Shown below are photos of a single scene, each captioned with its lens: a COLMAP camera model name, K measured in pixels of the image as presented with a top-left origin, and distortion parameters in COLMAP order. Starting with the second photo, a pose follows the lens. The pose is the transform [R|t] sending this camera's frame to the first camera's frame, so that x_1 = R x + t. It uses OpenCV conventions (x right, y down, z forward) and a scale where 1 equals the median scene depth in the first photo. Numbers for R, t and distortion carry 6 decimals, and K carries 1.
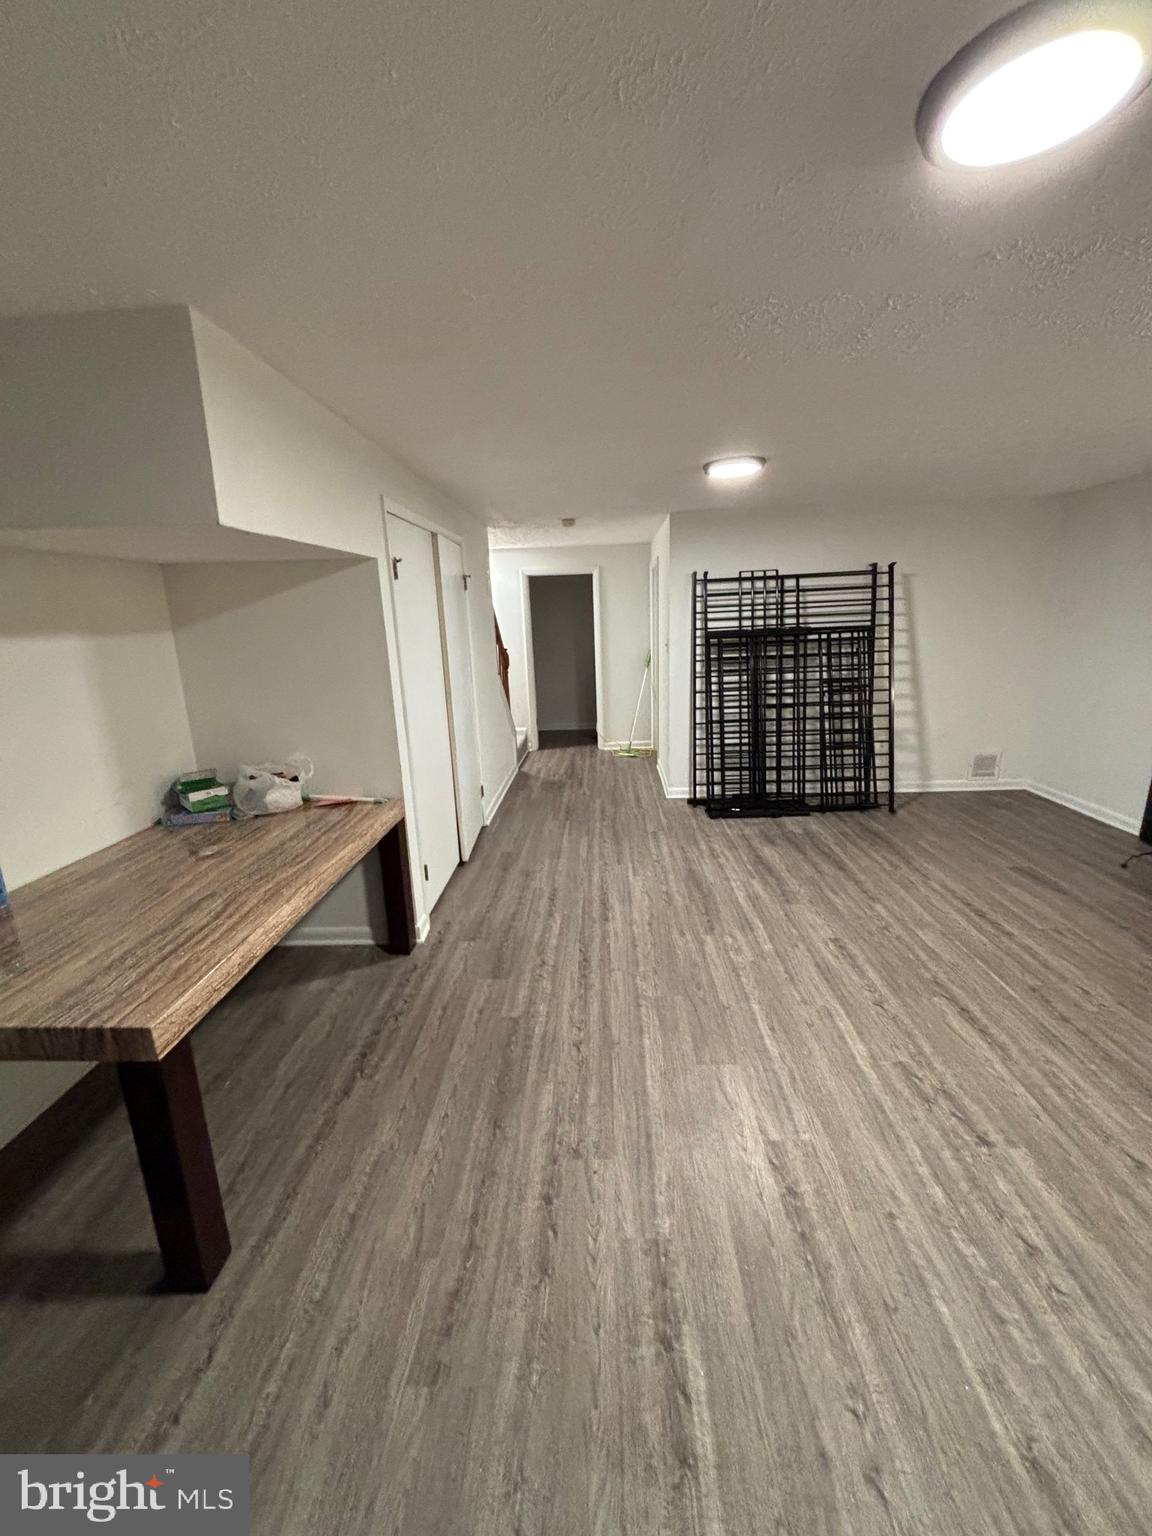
lens RADIAL K [[616.4, 0, 574.5], [0, 616.4, 755.8], [0, 0, 1]] dist [-0.003145, 0.000032]
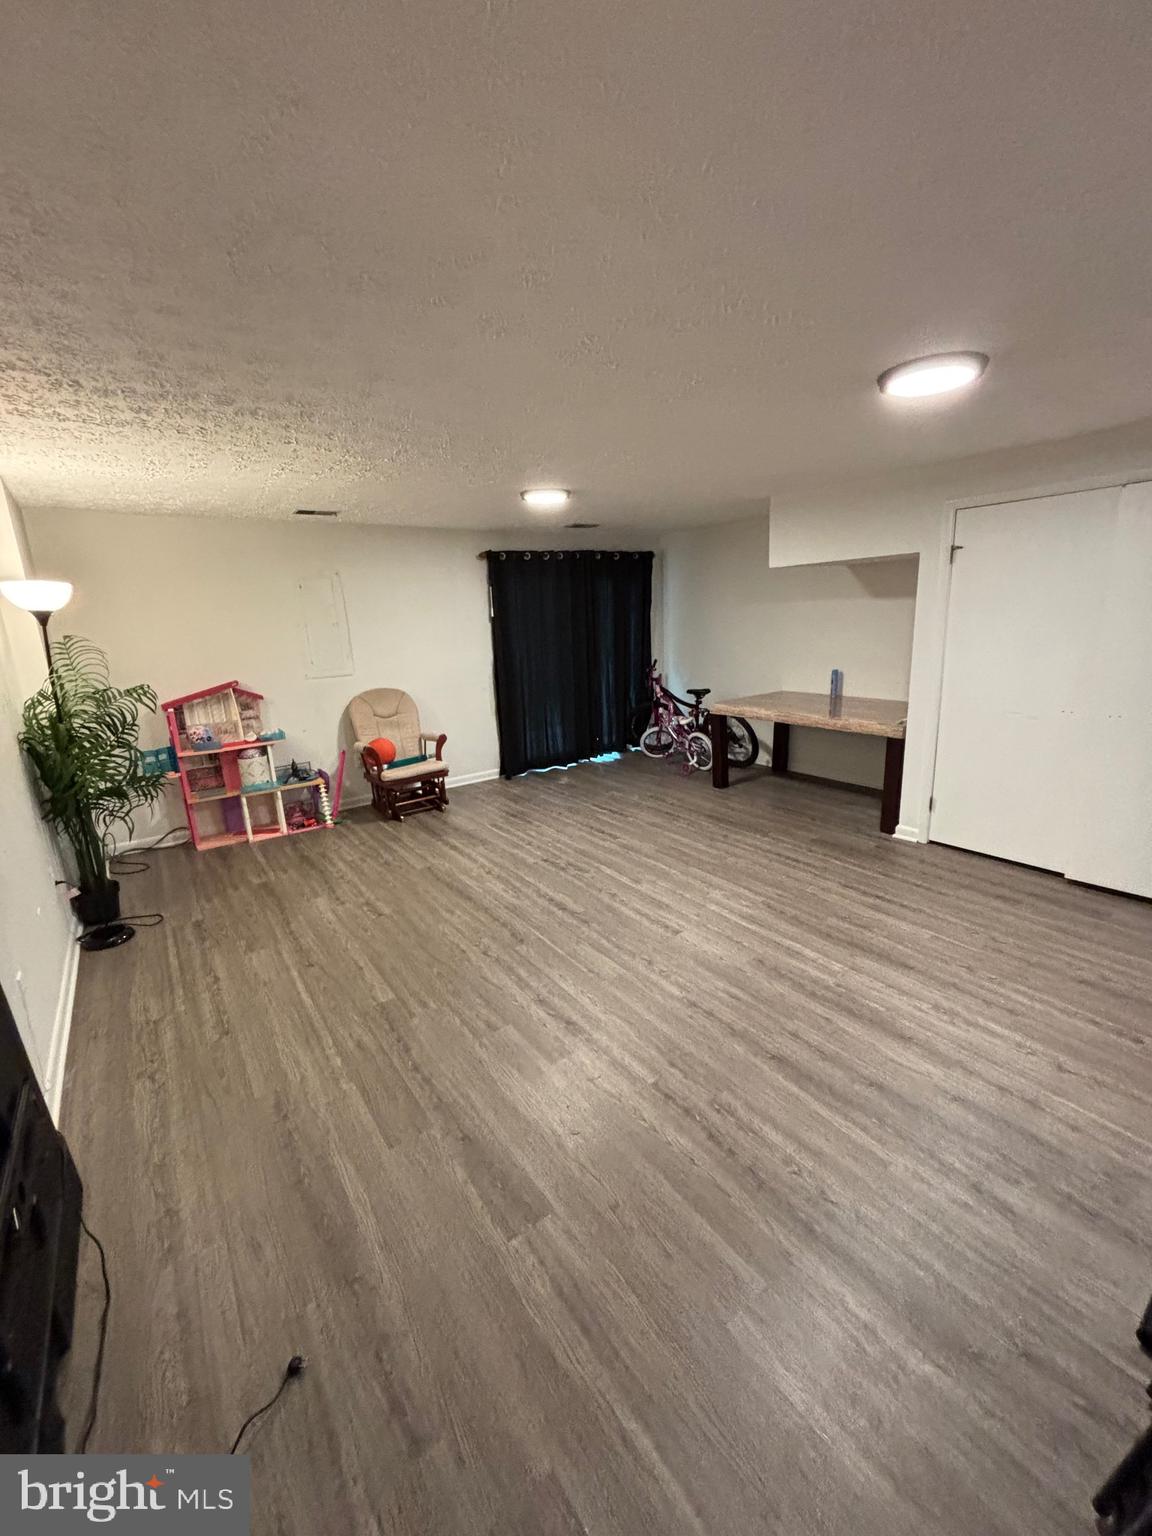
lens RADIAL K [[616.4, 0, 574.5], [0, 616.4, 755.8], [0, 0, 1]] dist [-0.003145, 0.000032]
pose [[-0.778992, 0.209657, -0.590944, 1.121920], [-0.071446, 0.906628, 0.415837, -0.393529], [0.622950, 0.366155, -0.691277, 1.520755]]
